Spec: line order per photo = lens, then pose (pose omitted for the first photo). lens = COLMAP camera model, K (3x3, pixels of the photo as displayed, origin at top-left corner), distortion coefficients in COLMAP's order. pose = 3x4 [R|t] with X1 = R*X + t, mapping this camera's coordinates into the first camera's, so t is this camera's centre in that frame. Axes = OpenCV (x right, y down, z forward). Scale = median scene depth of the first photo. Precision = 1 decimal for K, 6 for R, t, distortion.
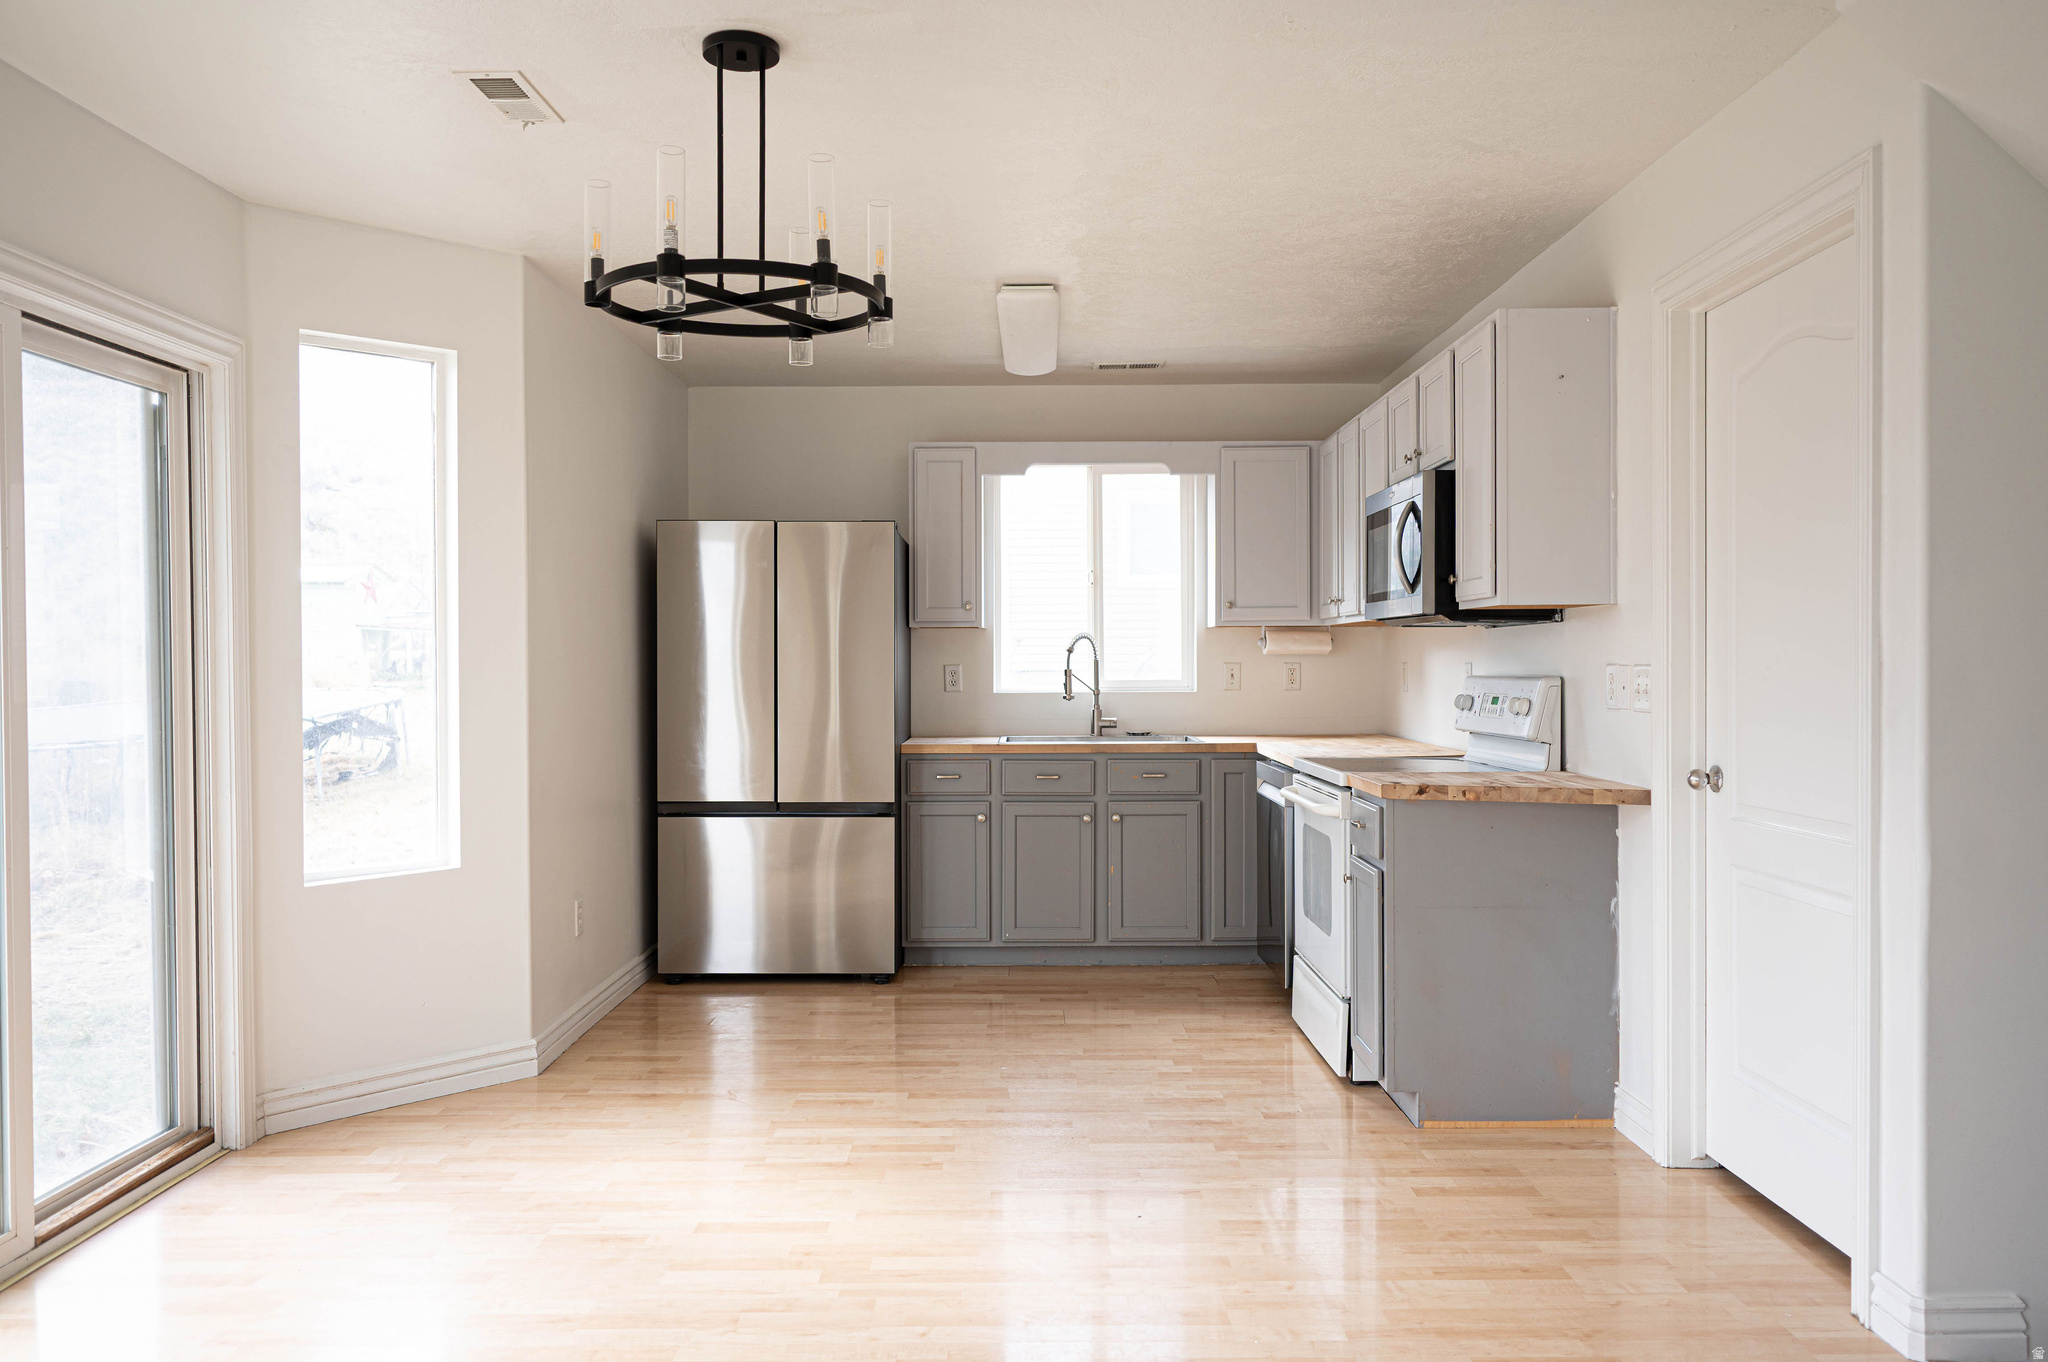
lens RADIAL K [[1514.4, 0, 1024.0], [0, 1514.4, 681.0], [0, 0, 1]] dist [0.003464, -0.000814]
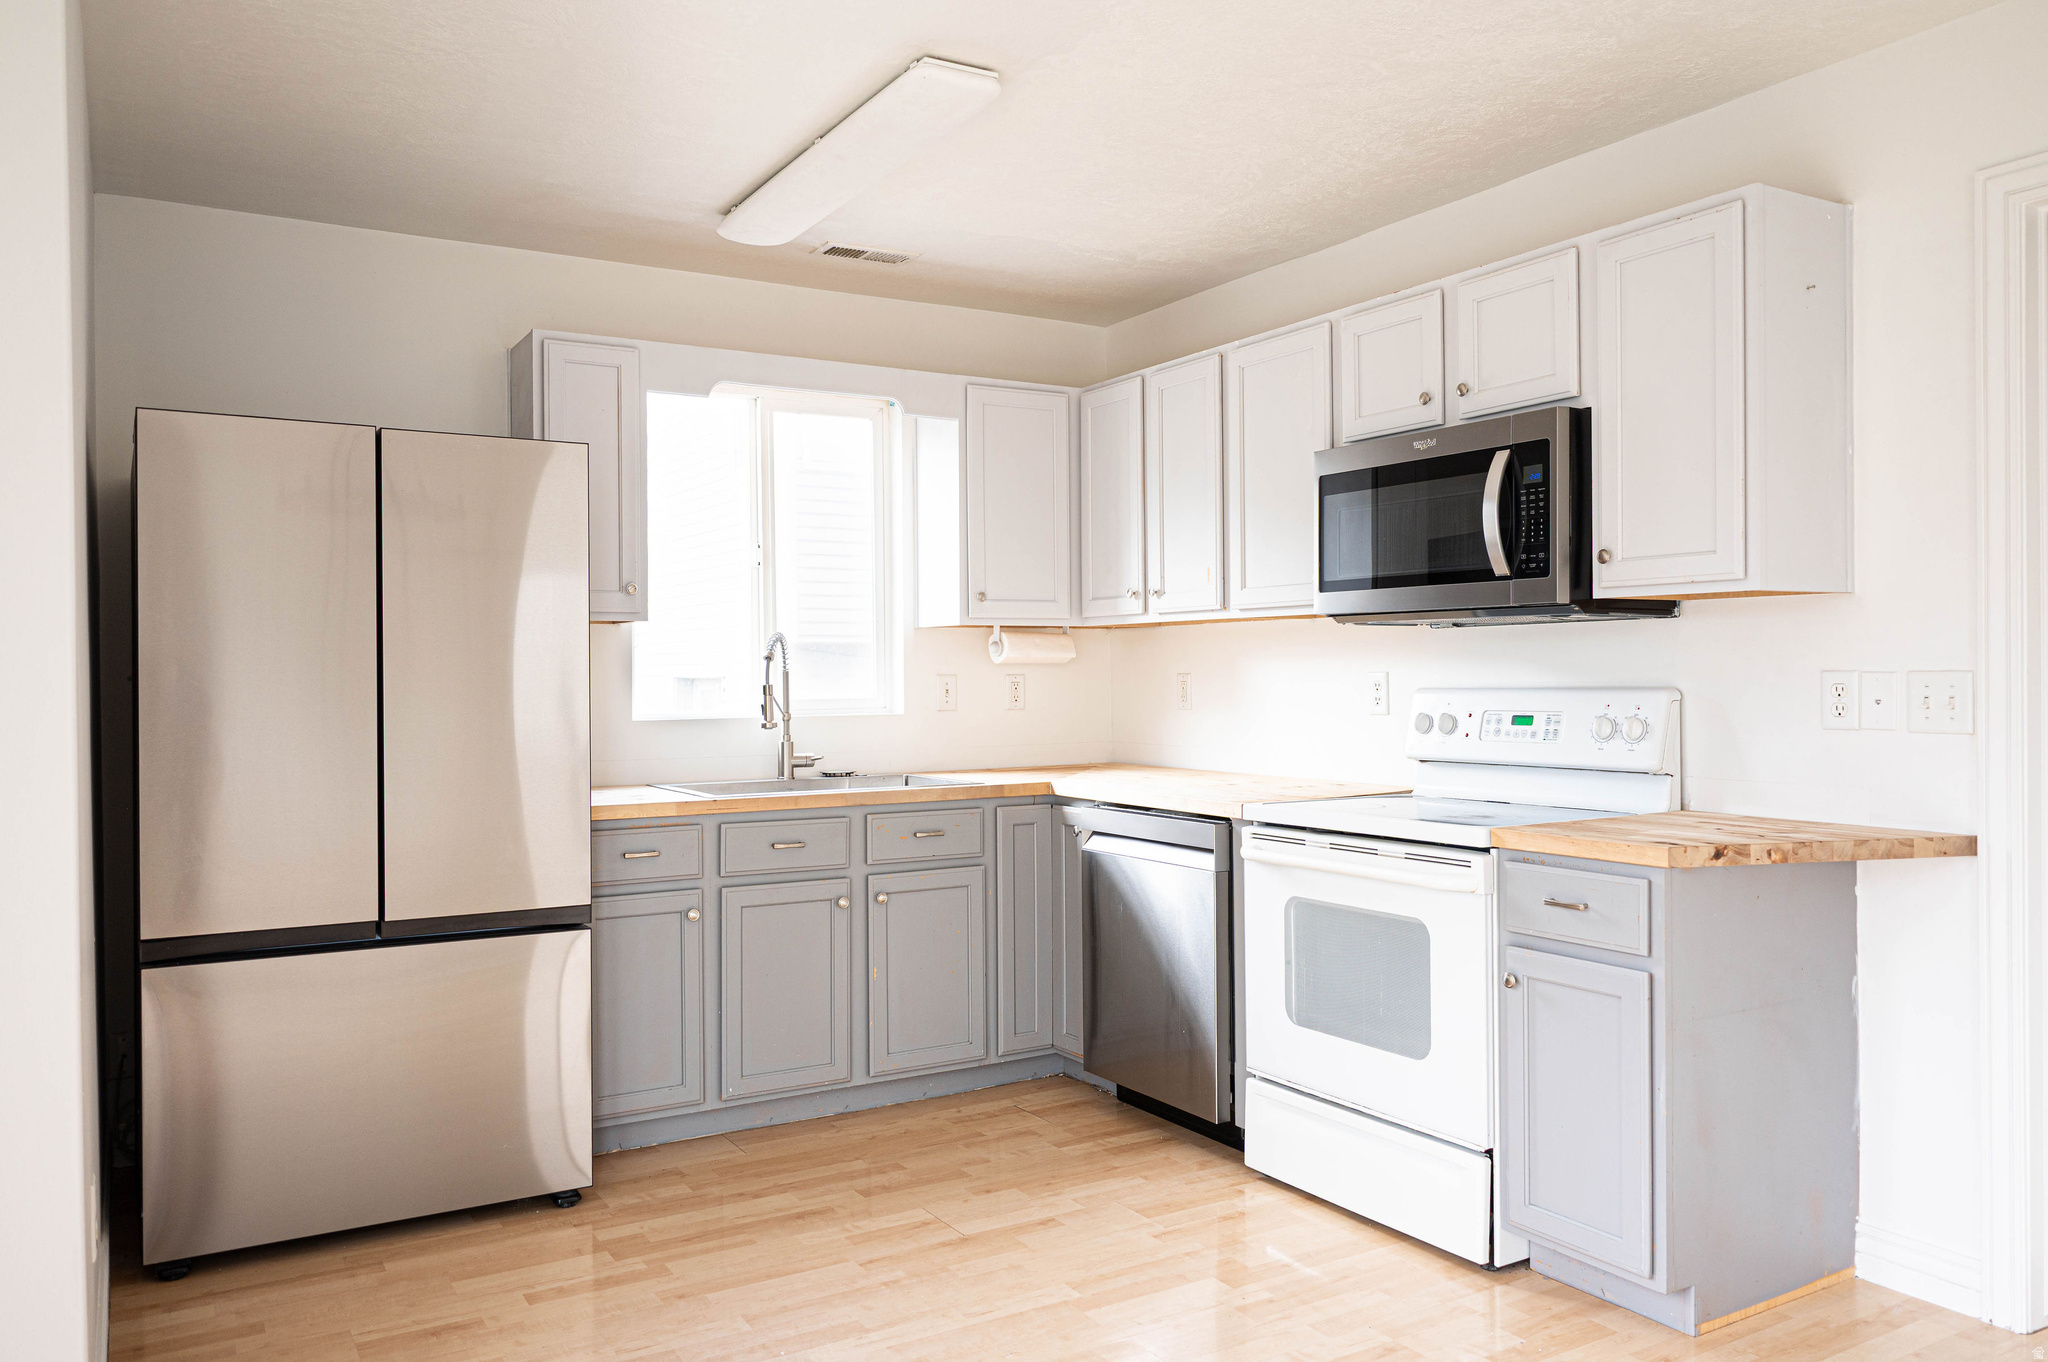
lens RADIAL K [[1504.9, 0, 1024.0], [0, 1504.9, 681.0], [0, 0, 1]] dist [-0.000022, -0.004687]
pose [[0.855728, -0.006552, 0.517385, -0.258713], [0.011580, 0.999912, -0.006490, -0.004201], [-0.517297, 0.011545, 0.855728, 0.404654]]
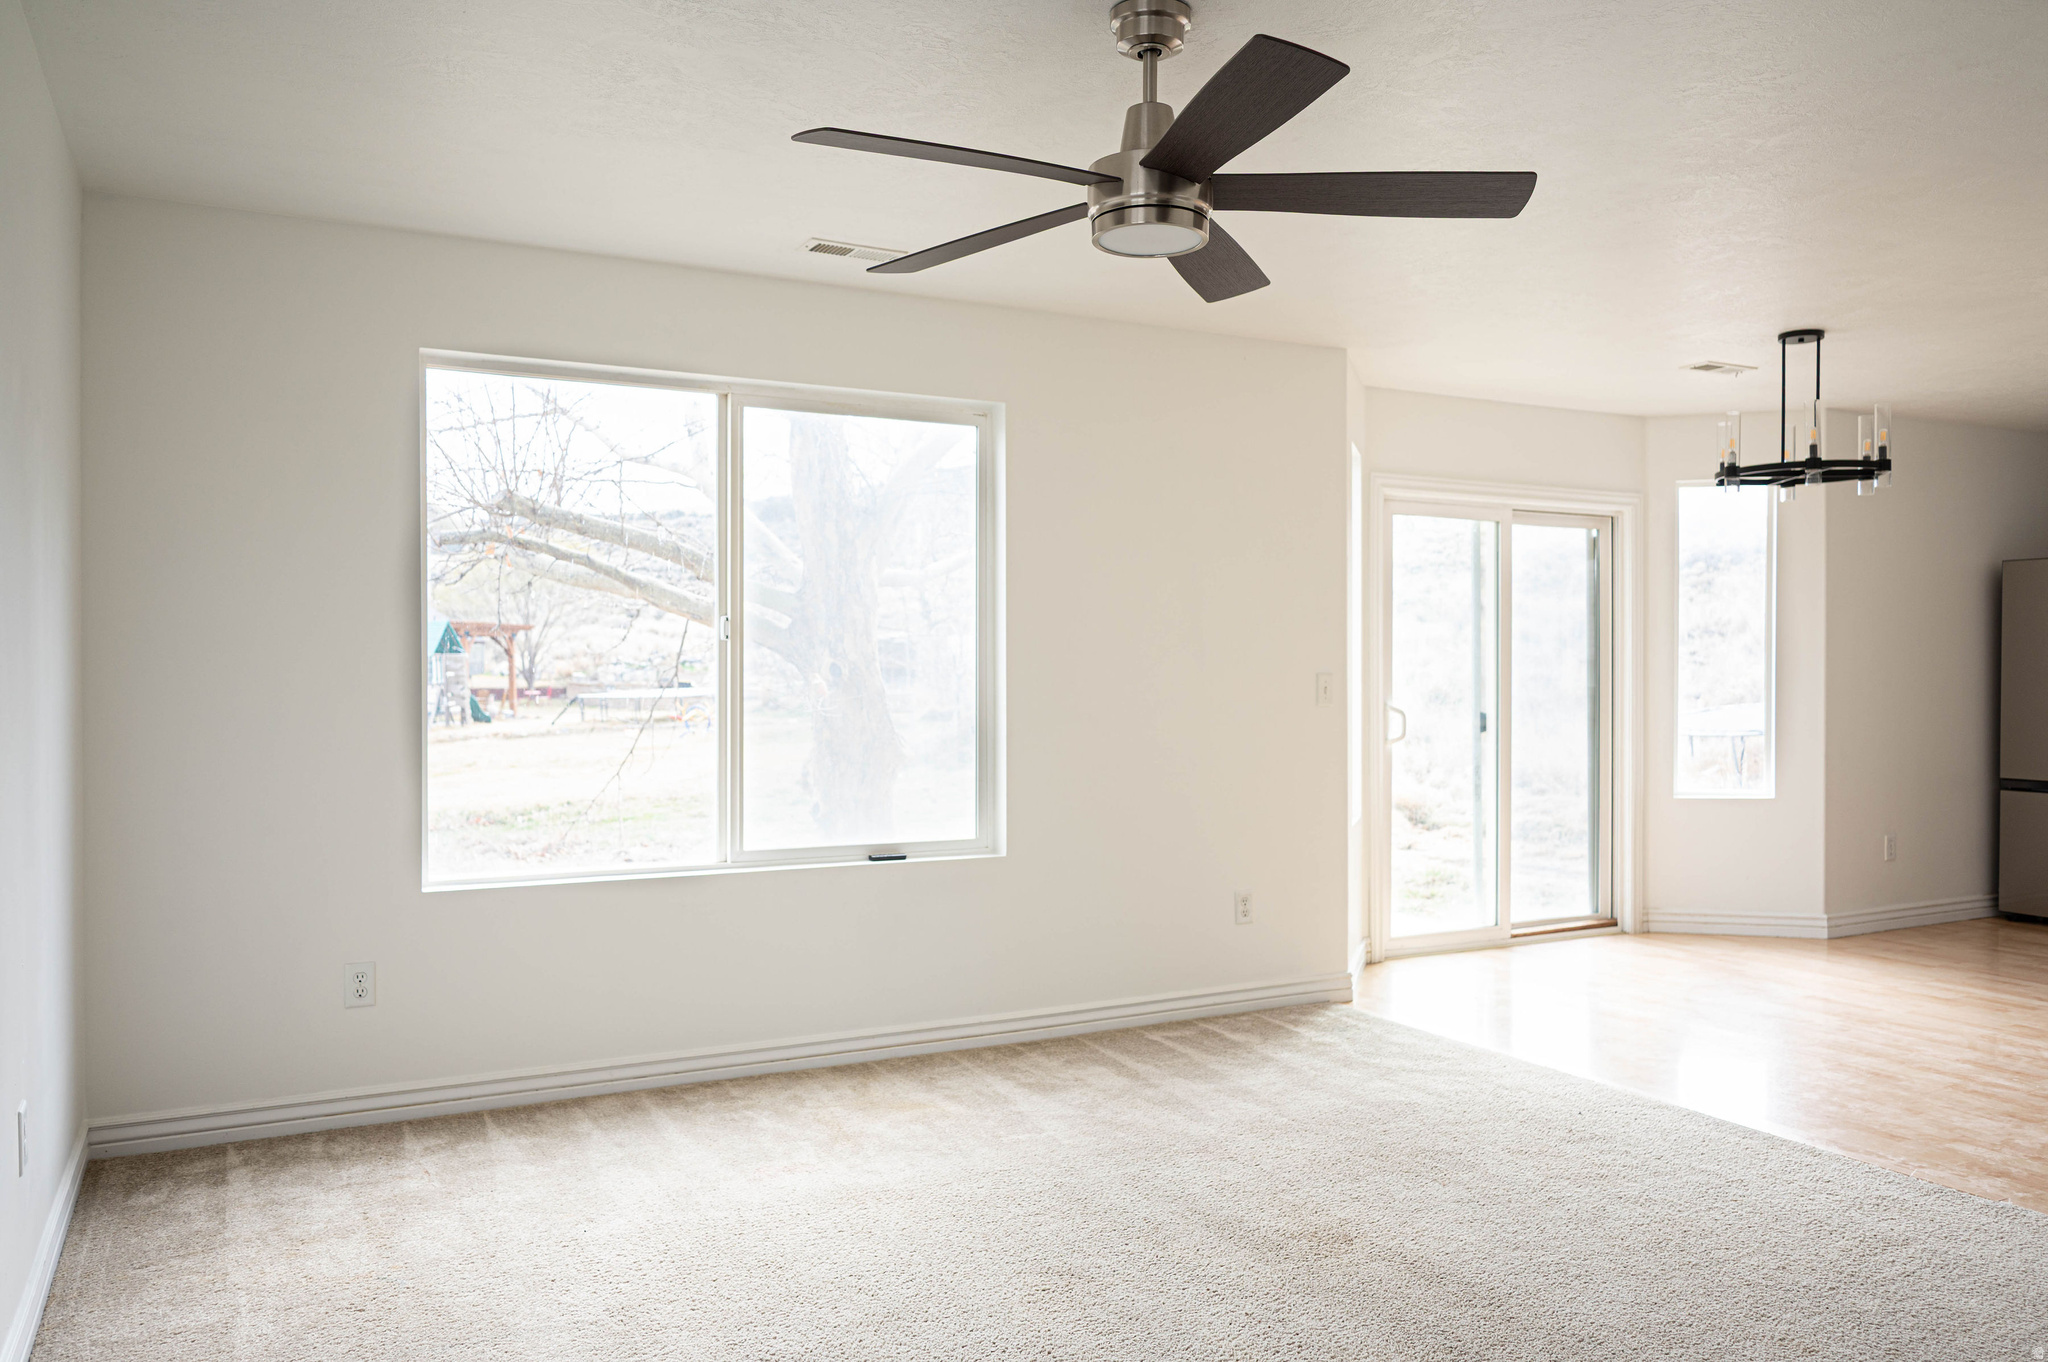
lens RADIAL K [[1514.4, 0, 1024.0], [0, 1514.4, 681.0], [0, 0, 1]] dist [0.003464, -0.000814]
pose [[0.470658, 0.011029, -0.882247, 0.518620], [-0.014921, 0.999878, 0.004539, 0.002410], [0.882189, 0.011027, 0.470765, -0.358111]]
